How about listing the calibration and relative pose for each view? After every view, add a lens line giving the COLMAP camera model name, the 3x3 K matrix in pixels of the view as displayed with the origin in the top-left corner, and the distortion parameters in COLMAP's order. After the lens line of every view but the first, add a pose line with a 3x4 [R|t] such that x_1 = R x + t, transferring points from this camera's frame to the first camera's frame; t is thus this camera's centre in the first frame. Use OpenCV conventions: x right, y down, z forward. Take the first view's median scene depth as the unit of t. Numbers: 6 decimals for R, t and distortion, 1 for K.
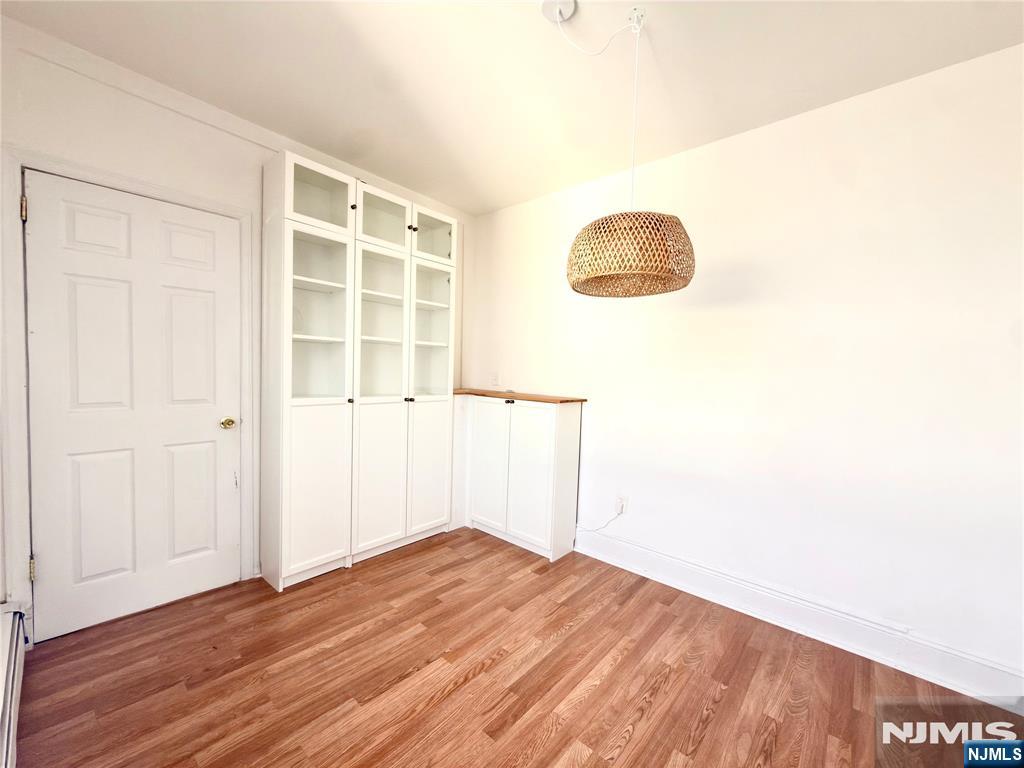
lens RADIAL K [[410.3, 0, 515.2], [0, 410.3, 382.0], [0, 0, 1]] dist [0.002290, -0.000537]
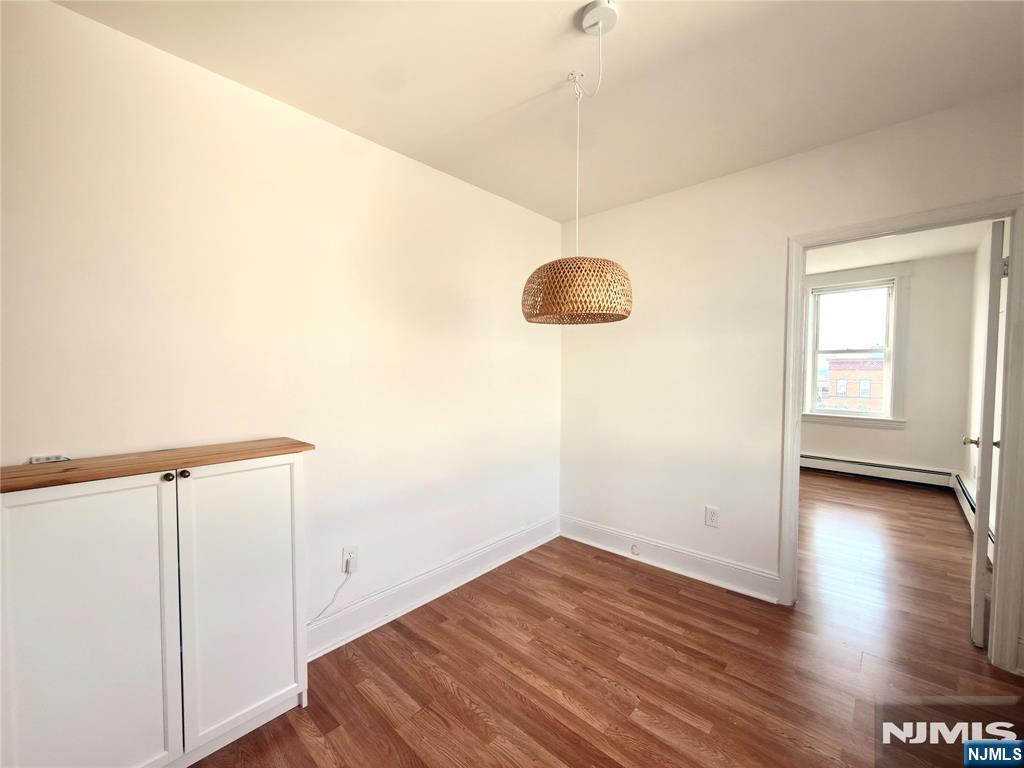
lens RADIAL K [[410.3, 0, 515.7], [0, 410.3, 386.7], [0, 0, 1]] dist [0.002290, -0.000537]
pose [[0.030659, -0.073527, 0.996822, -0.708045], [0.038782, 0.996627, 0.072320, -0.107979], [-0.998777, 0.036441, 0.033407, 0.945333]]
